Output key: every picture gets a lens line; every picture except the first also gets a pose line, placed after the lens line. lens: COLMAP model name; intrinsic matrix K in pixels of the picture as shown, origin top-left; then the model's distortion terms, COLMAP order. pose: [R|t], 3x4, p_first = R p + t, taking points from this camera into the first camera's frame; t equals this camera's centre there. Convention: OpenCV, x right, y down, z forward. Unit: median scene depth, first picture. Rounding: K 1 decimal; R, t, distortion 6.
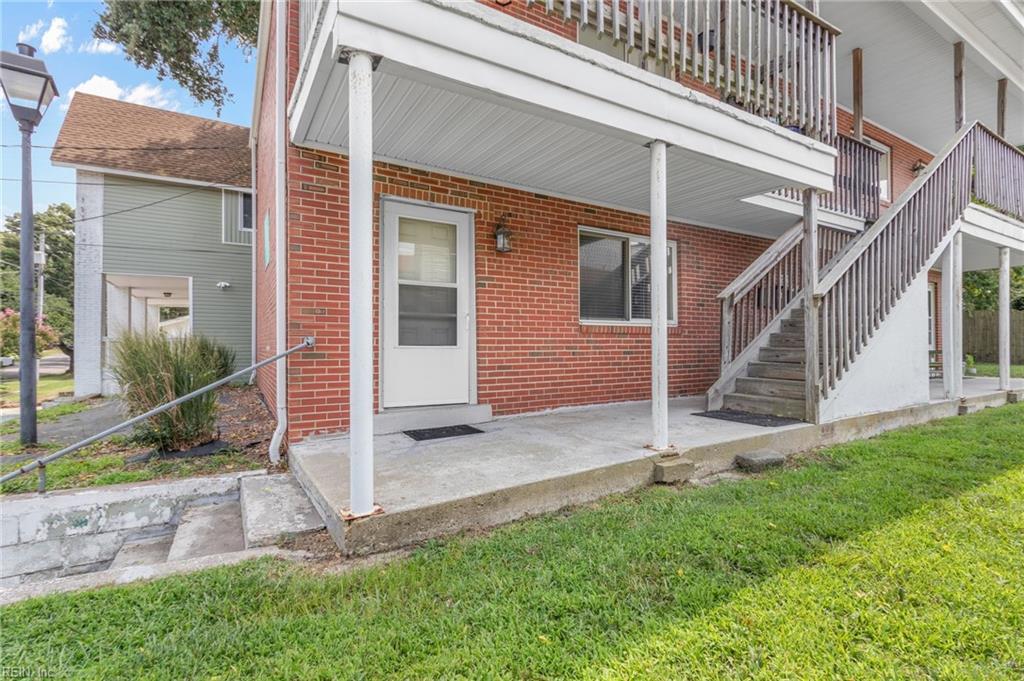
lens RADIAL K [[473.3, 0, 507.4], [0, 473.3, 341.2], [0, 0, 1]] dist [0.003074, -0.001698]
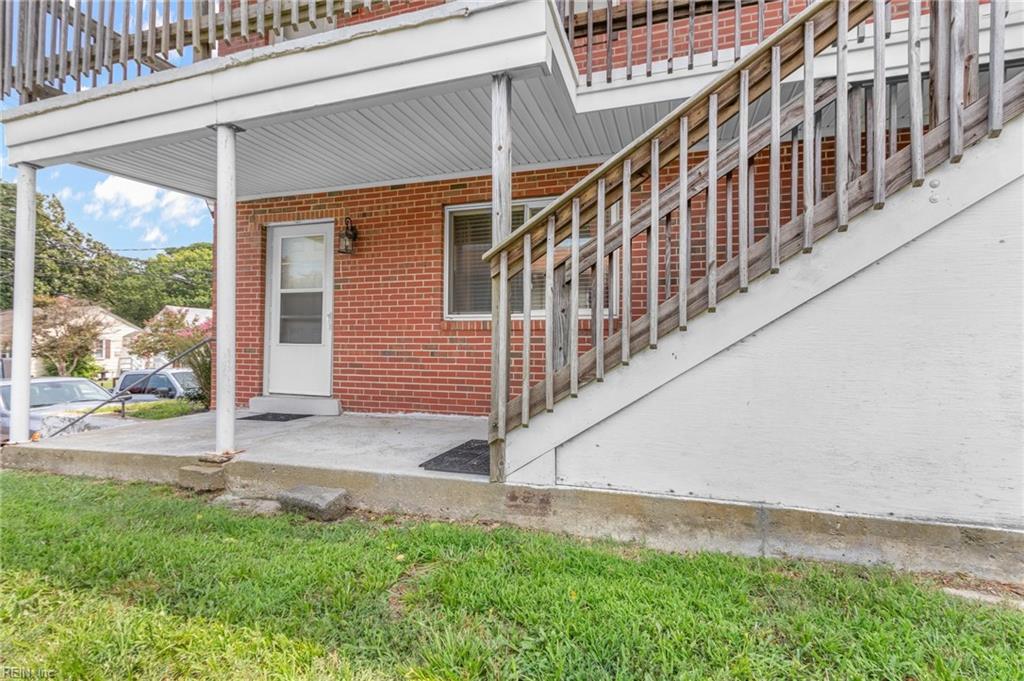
lens RADIAL K [[473.3, 0, 492.3], [0, 473.3, 339.9], [0, 0, 1]] dist [0.003074, -0.001698]
pose [[0.658023, -0.001268, -0.752996, 0.946365], [-0.002126, 0.999991, -0.003542, 0.003165], [0.752994, 0.003932, 0.658015, 0.541237]]
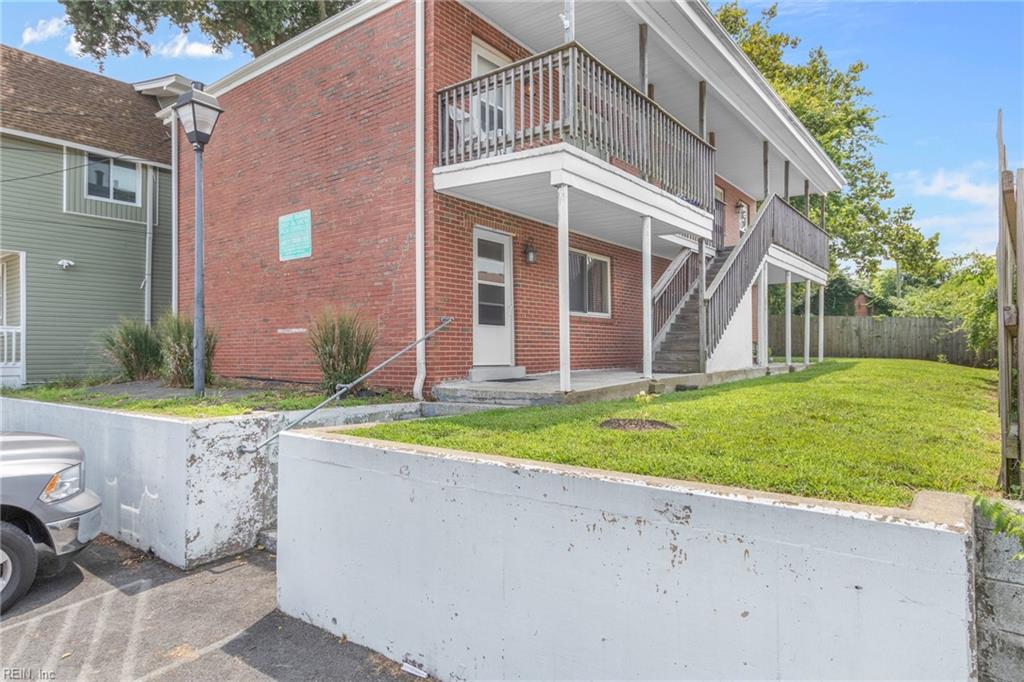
lens RADIAL K [[618.6, 0, 509.0], [0, 618.6, 346.1], [0, 0, 1]] dist [0.006518, 0.001118]
pose [[0.927978, 0.002664, 0.372626, -0.770841], [-0.000665, 0.999985, -0.005494, 0.078245], [-0.372635, 0.004851, 0.927965, -0.751108]]
